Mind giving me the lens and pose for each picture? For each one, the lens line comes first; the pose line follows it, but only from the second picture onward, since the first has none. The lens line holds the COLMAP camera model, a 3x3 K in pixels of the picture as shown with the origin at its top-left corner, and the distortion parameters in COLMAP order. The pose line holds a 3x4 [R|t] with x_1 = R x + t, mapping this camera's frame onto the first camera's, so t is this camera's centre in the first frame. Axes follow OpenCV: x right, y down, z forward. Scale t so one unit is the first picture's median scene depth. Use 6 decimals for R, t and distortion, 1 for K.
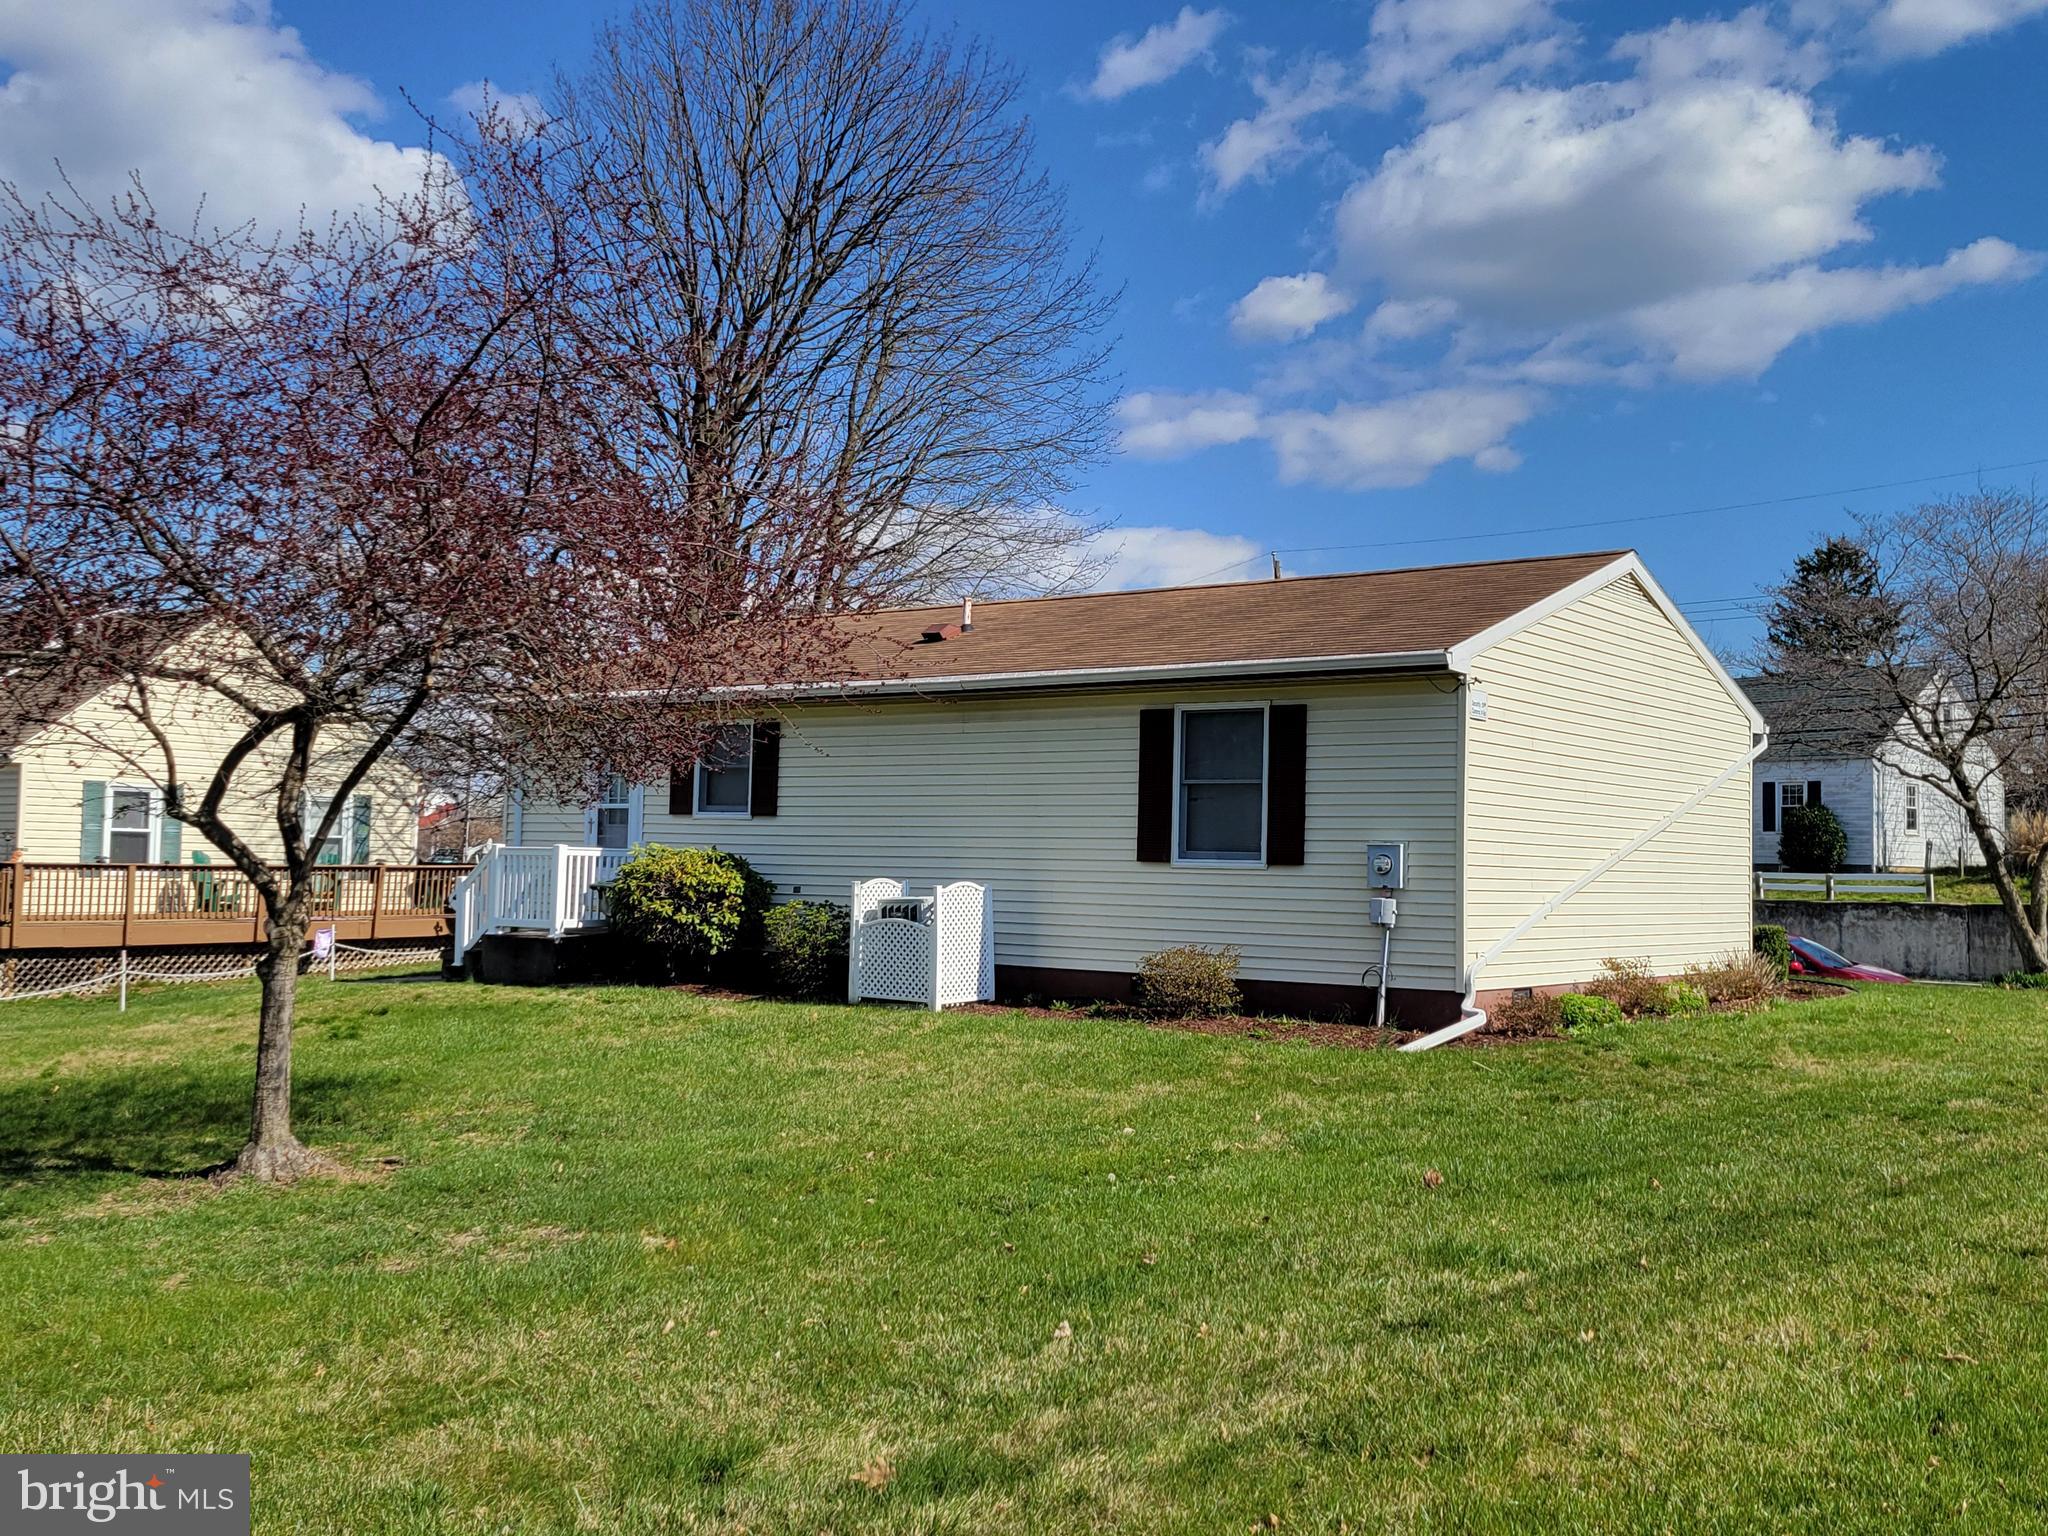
lens RADIAL K [[2000.4, 0, 1024.0], [0, 2000.4, 768.0], [0, 0, 1]] dist [0.055394, -0.001195]
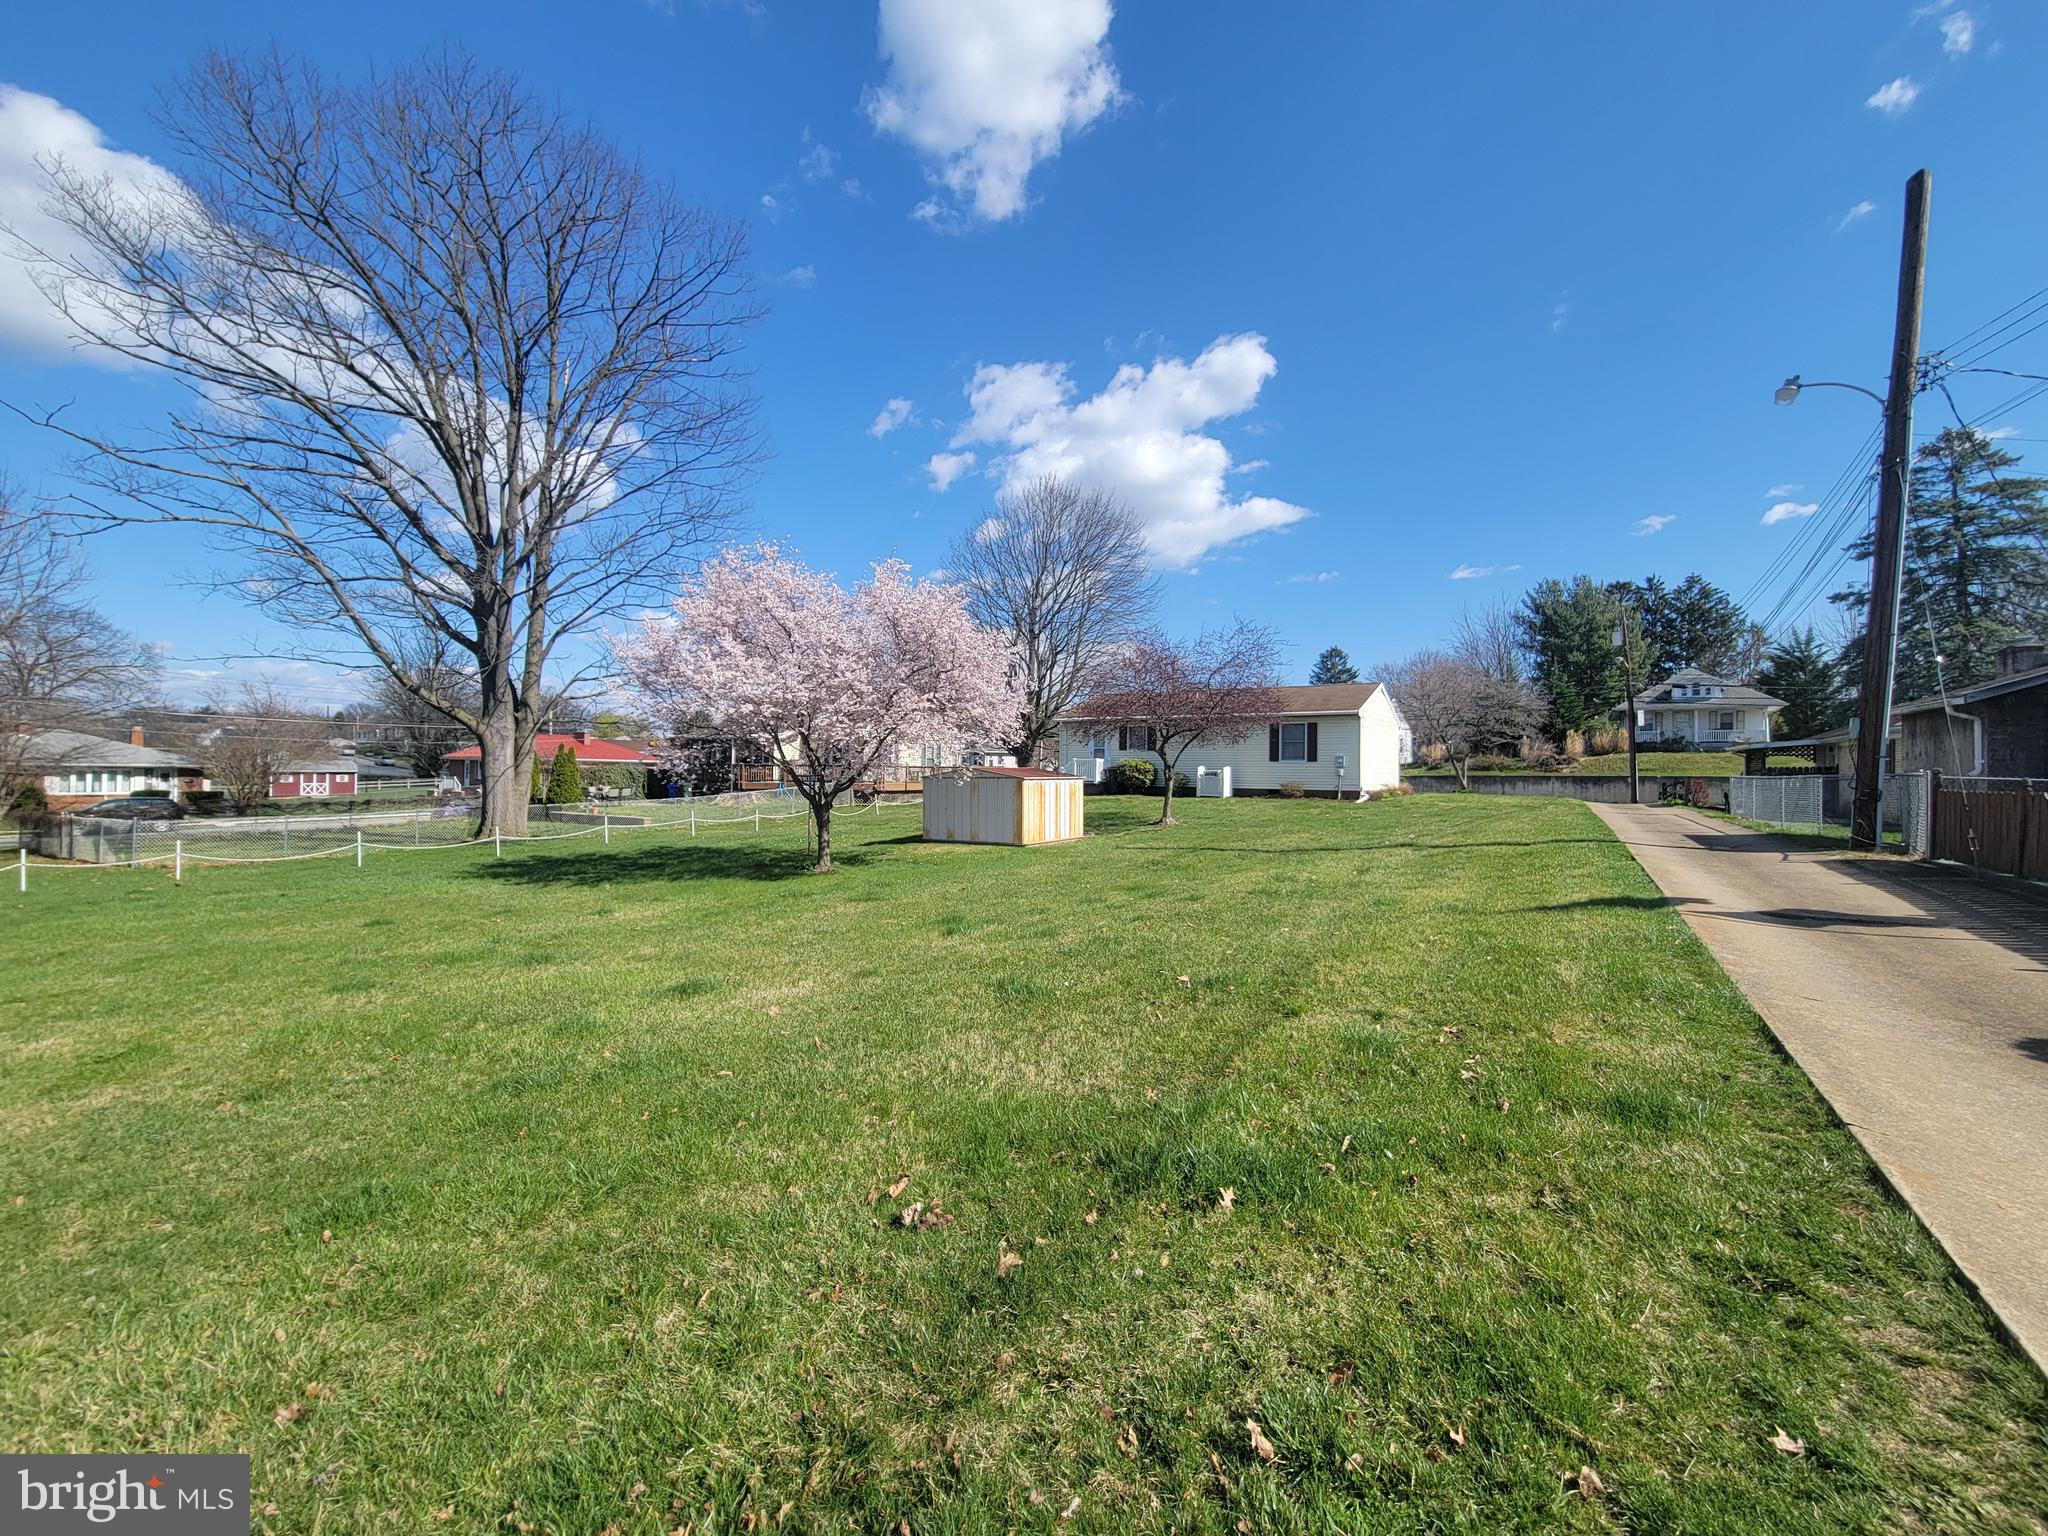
lens RADIAL K [[828.9, 0, 1024.0], [0, 828.9, 768.0], [0, 0, 1]] dist [-0.000498, -0.000014]
pose [[0.997934, -0.011589, 0.063199, -0.534940], [0.008651, 0.998878, 0.046560, -0.021196], [-0.063668, -0.045917, 0.996914, -0.622046]]
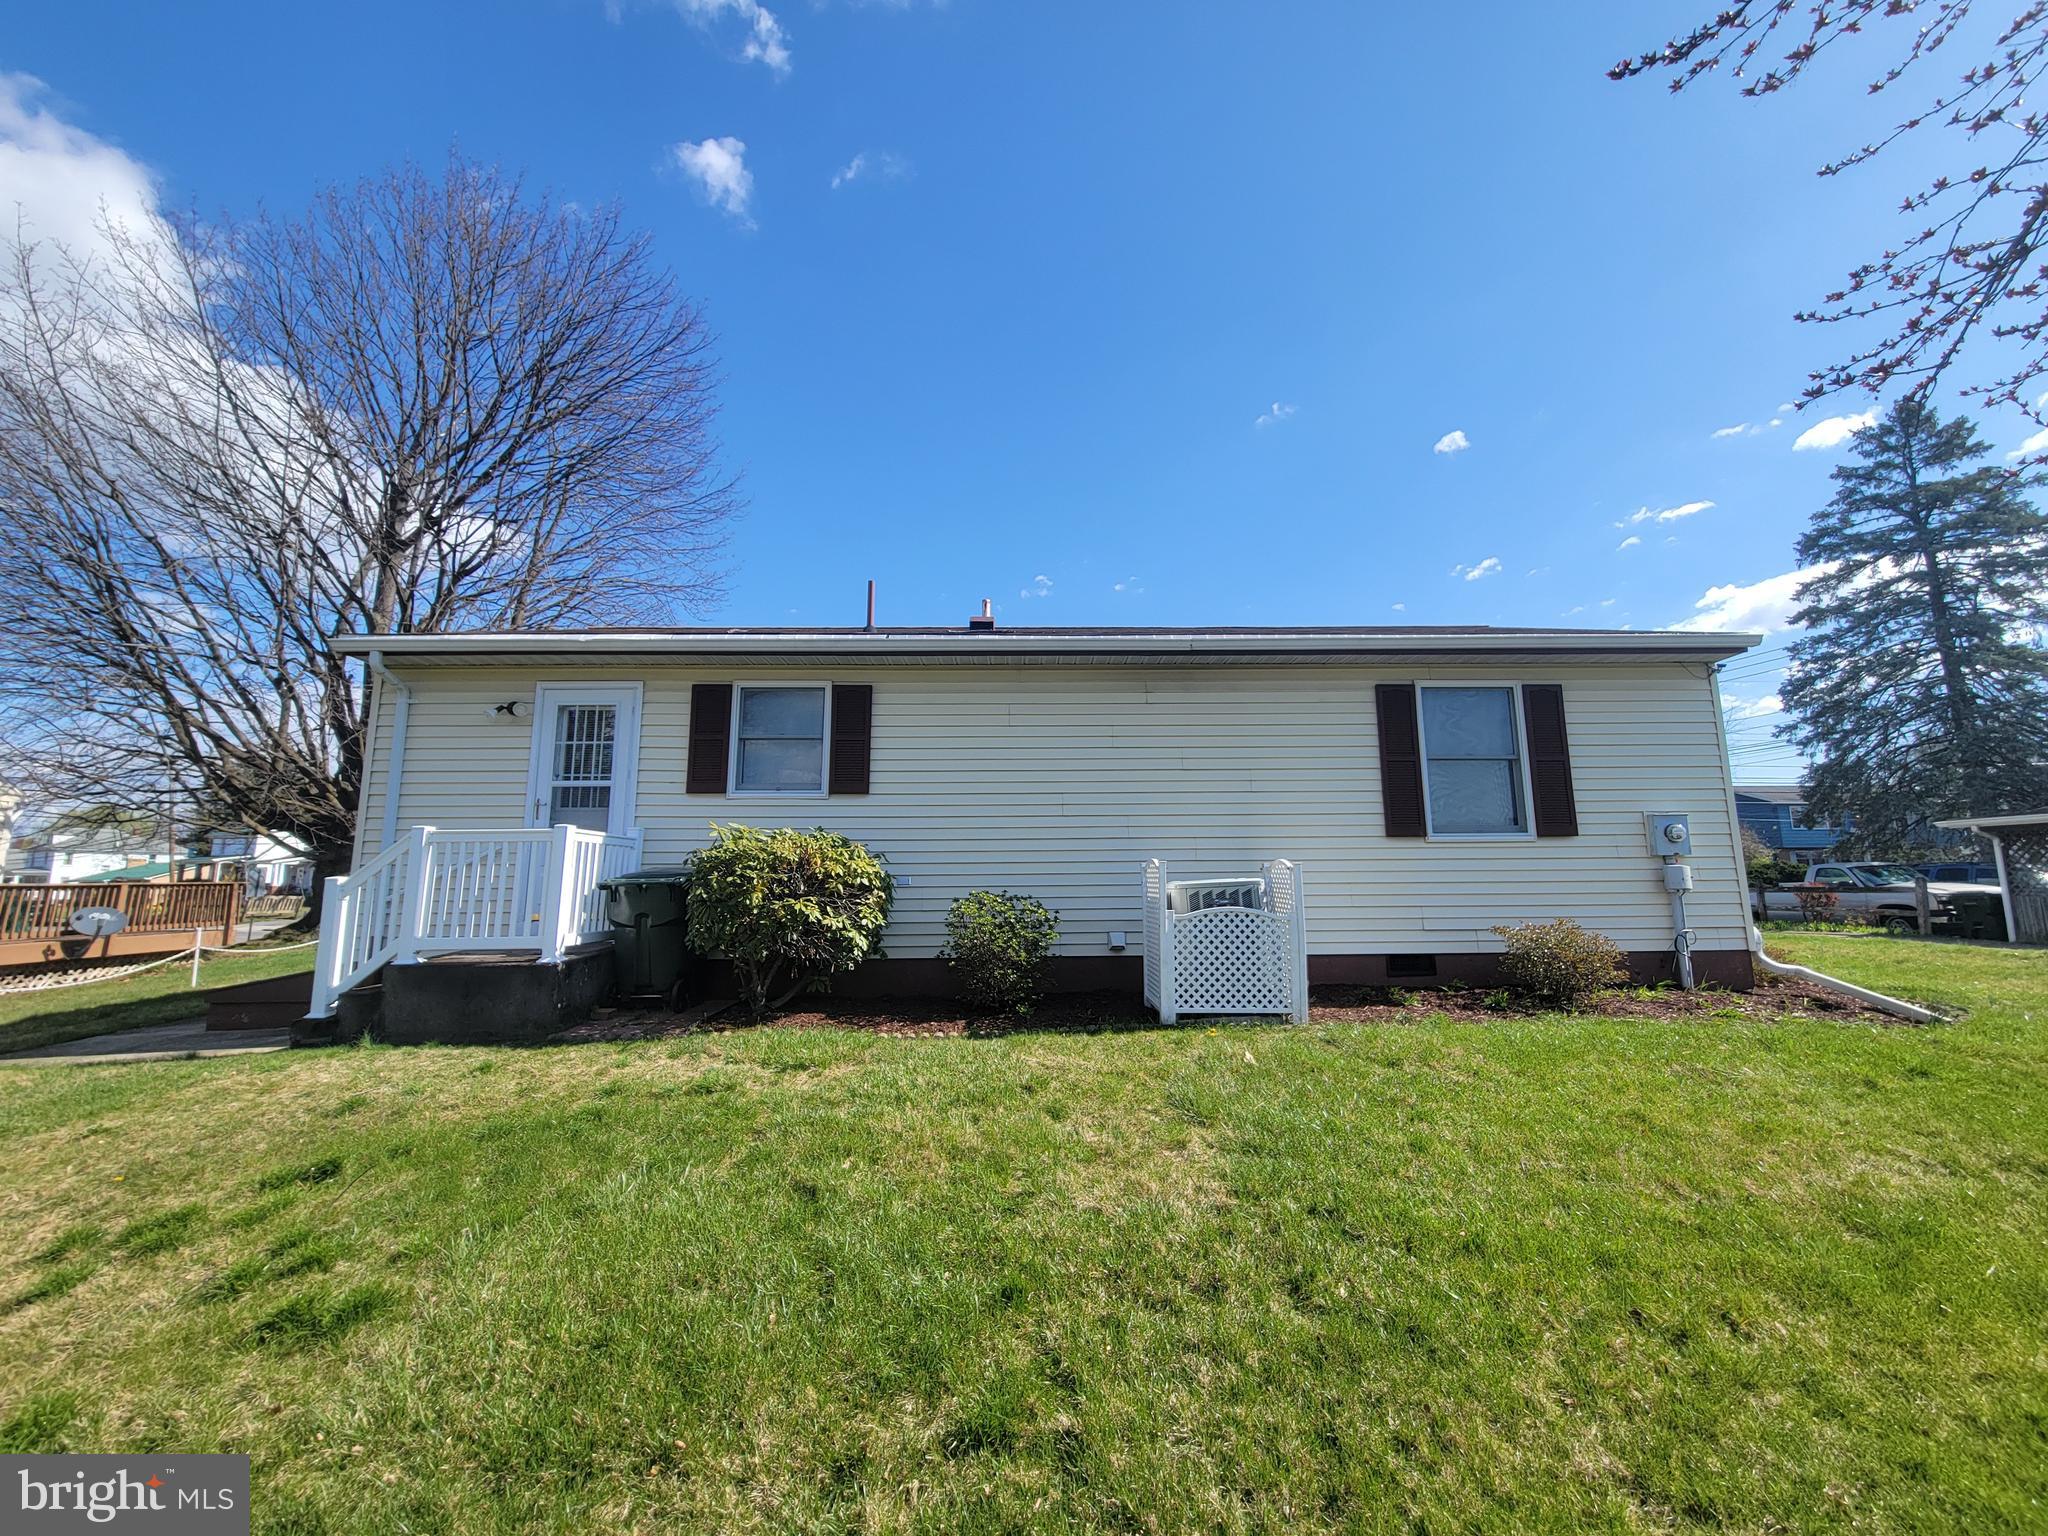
lens RADIAL K [[828.9, 0, 1024.0], [0, 828.9, 768.0], [0, 0, 1]] dist [-0.000498, -0.000014]
pose [[0.786455, 0.060240, 0.614703, -0.326026], [-0.006573, 0.995992, -0.089196, 0.049581], [-0.617613, 0.066108, 0.783699, 0.779428]]
